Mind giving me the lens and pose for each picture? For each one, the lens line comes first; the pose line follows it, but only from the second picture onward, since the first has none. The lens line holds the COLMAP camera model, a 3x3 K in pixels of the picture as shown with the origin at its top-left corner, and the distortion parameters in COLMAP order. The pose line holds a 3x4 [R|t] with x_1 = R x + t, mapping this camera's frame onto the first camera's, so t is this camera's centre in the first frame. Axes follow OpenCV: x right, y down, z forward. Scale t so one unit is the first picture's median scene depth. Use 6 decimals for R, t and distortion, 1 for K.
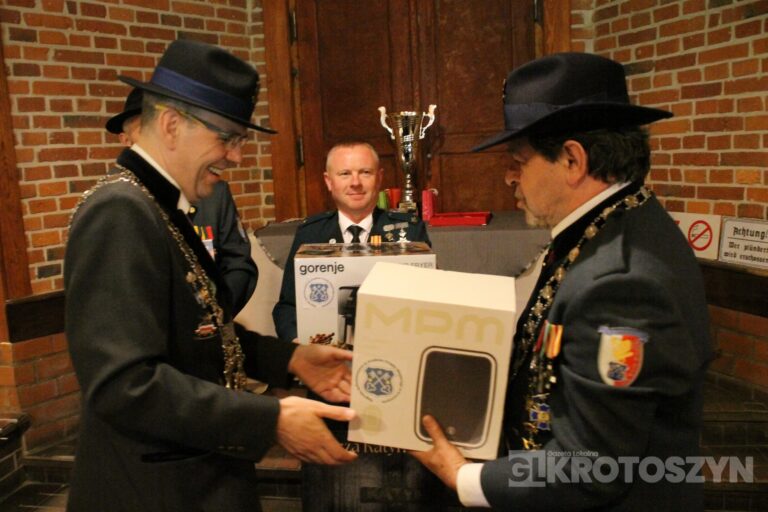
lens RADIAL K [[750.8, 0, 385.0], [0, 750.8, 252.4], [0, 0, 1]] dist [-0.046494, 0.000000]
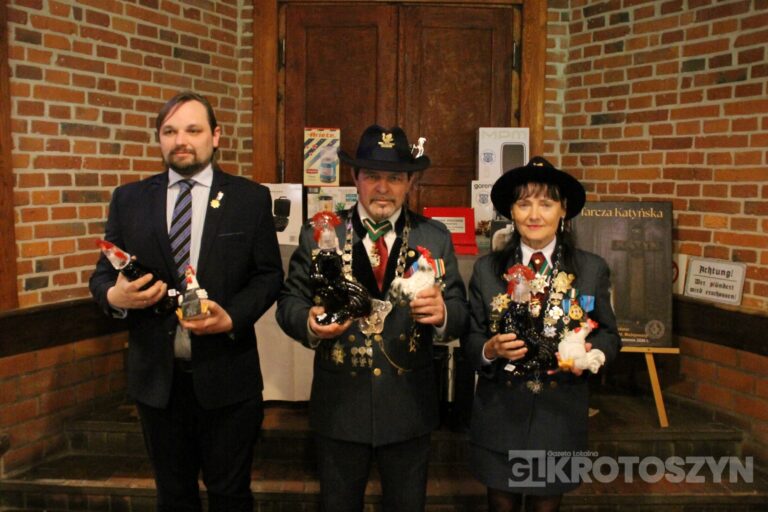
lens RADIAL K [[690.6, 0, 391.6], [0, 690.6, 246.9], [0, 0, 1]] dist [-0.087487, 0.019875]
pose [[0.983533, 0.044255, 0.175224, -0.151707], [-0.037120, 0.998351, -0.043791, -0.000482], [-0.176873, 0.036565, 0.983554, 0.065894]]
